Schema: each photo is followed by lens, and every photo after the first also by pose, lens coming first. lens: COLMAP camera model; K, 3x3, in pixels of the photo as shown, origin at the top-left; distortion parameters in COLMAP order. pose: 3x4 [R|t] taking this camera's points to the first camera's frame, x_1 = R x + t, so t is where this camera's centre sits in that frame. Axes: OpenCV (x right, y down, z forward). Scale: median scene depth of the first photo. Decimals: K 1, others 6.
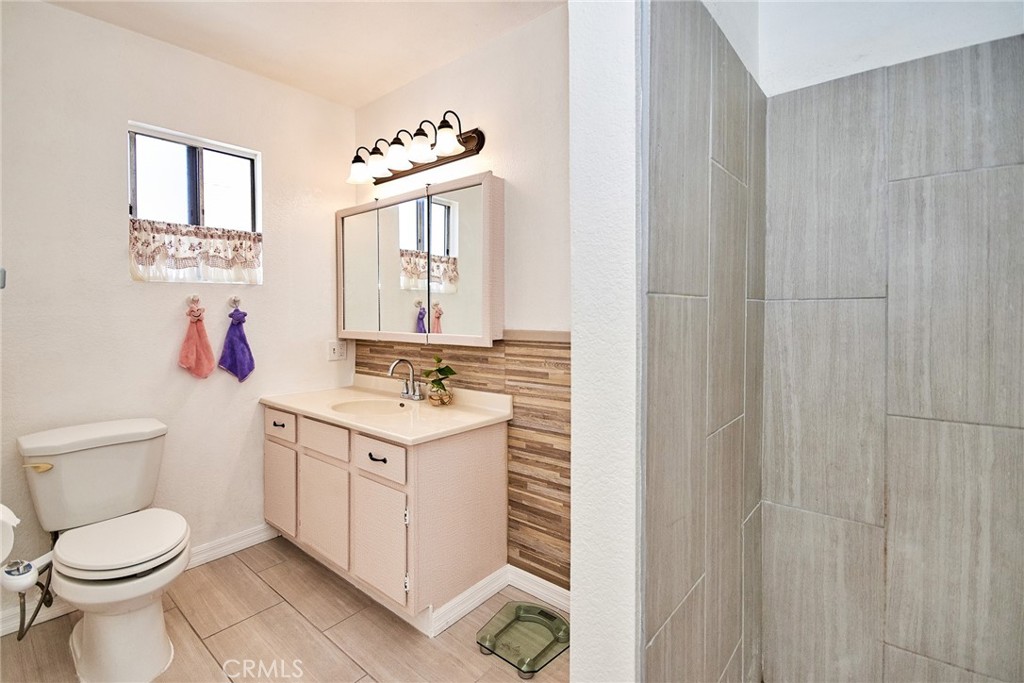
lens RADIAL K [[470.9, 0, 522.5], [0, 470.9, 317.4], [0, 0, 1]] dist [-0.010038, -0.000999]
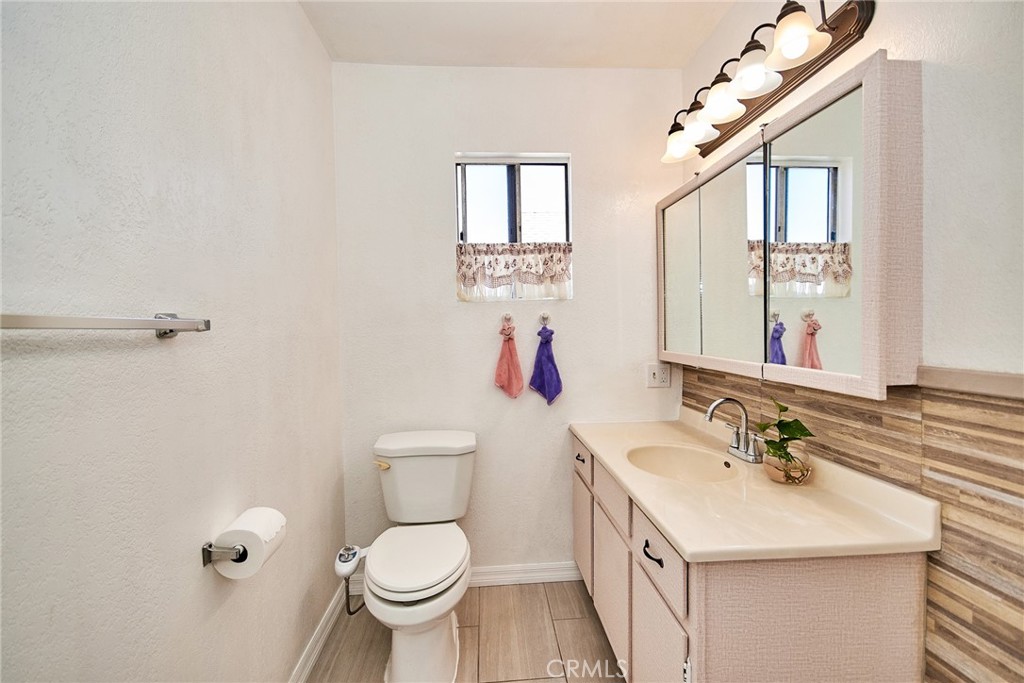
lens RADIAL K [[457.5, 0, 513.7], [0, 457.5, 336.1], [0, 0, 1]] dist [0.001310, -0.009177]
pose [[0.676058, 0.008027, -0.736805, 0.022793], [0.005540, 0.999857, 0.015975, -0.014037], [0.736827, -0.014882, 0.675917, 0.339508]]
